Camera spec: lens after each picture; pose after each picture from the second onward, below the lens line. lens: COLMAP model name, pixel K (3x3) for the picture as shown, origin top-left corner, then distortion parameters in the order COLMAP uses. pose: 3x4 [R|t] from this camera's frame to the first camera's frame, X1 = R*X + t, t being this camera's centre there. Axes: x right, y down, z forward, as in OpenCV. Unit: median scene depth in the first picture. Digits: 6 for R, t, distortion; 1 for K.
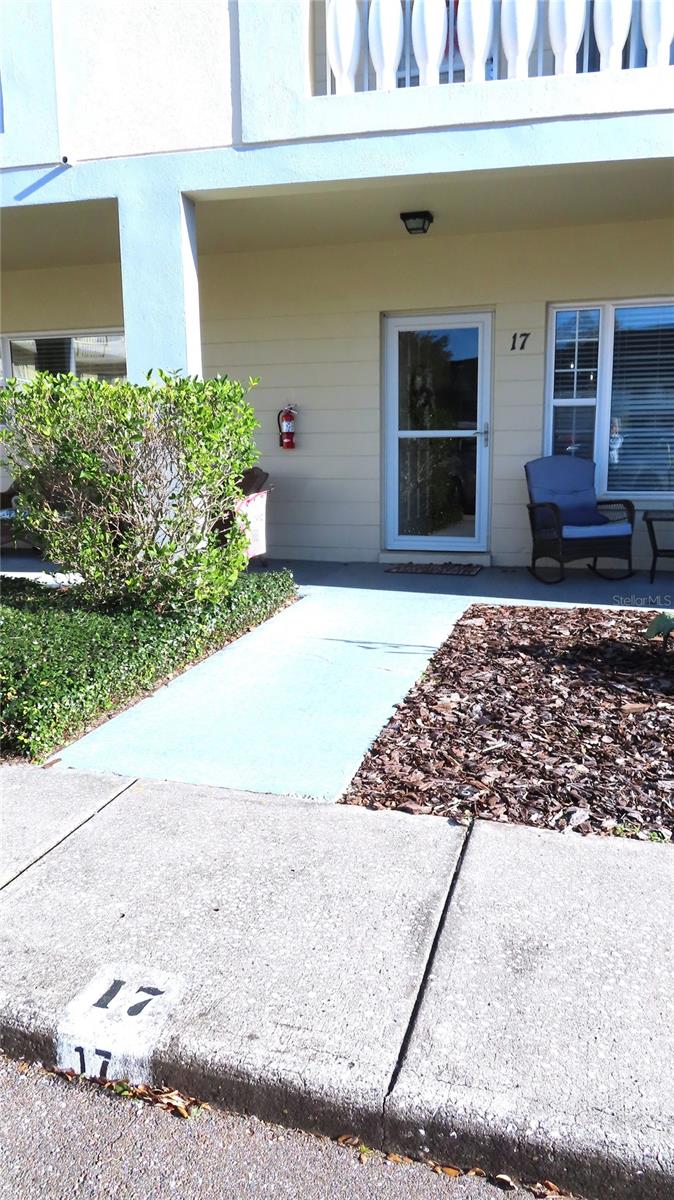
lens RADIAL K [[831.3, 0, 334.2], [0, 831.3, 593.9], [0, 0, 1]] dist [-0.001399, -0.001317]
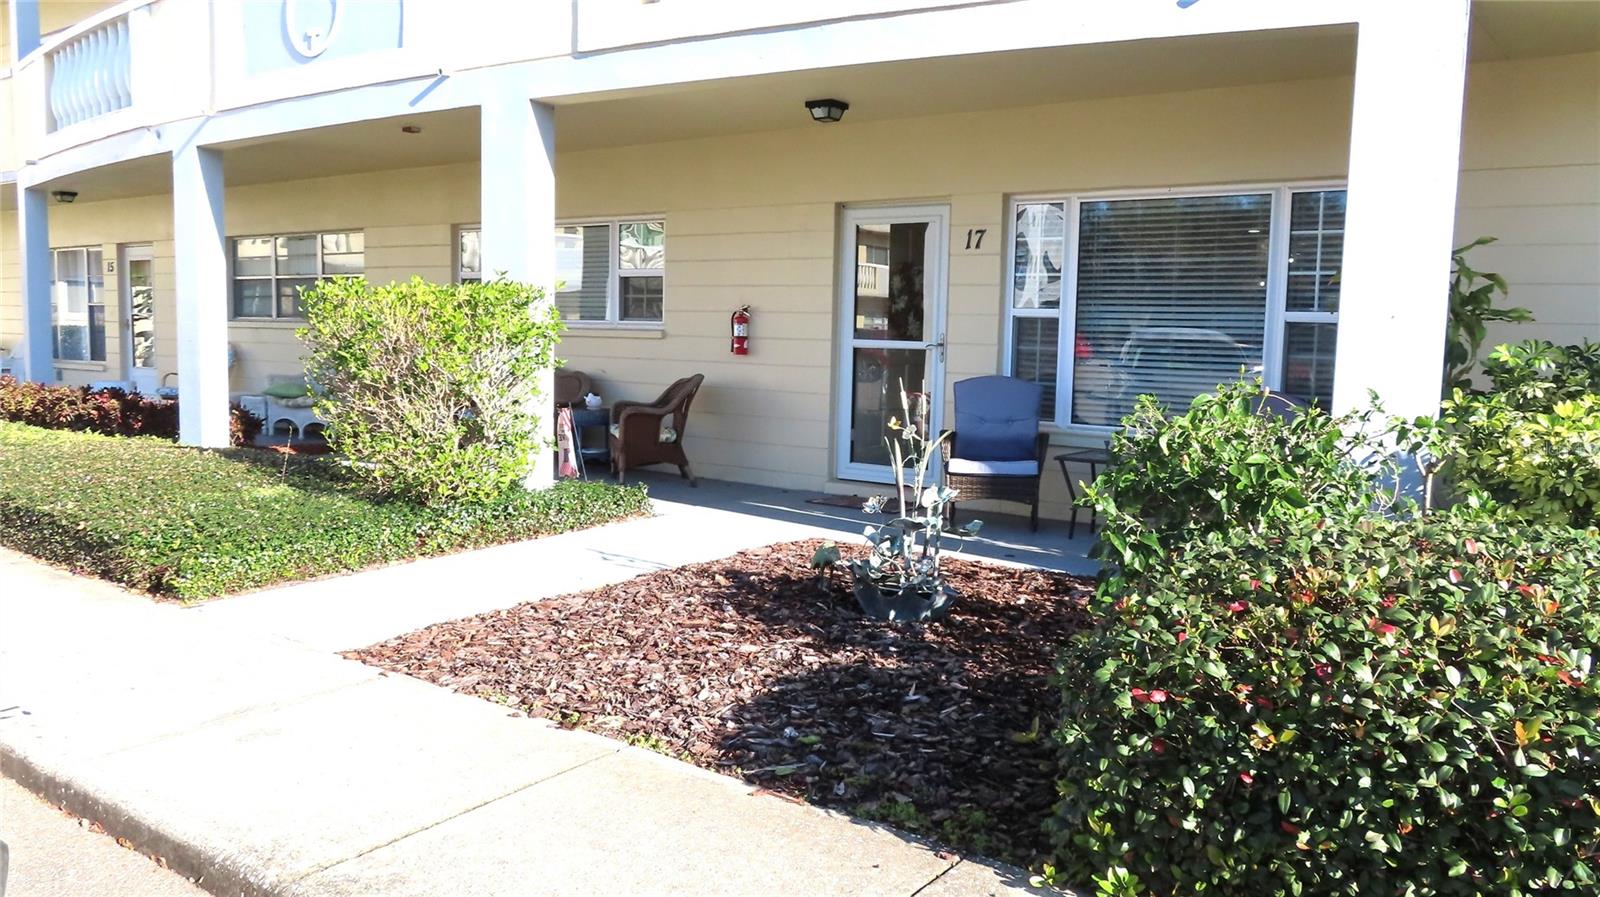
lens RADIAL K [[1166.3, 0, 793.2], [0, 1166.3, 452.2], [0, 0, 1]] dist [-0.006093, 0.001825]
pose [[0.941264, 0.068659, -0.330617, 0.485778], [-0.098216, 0.992446, -0.073521, 0.013654], [0.323072, 0.101675, 0.940897, -0.149678]]
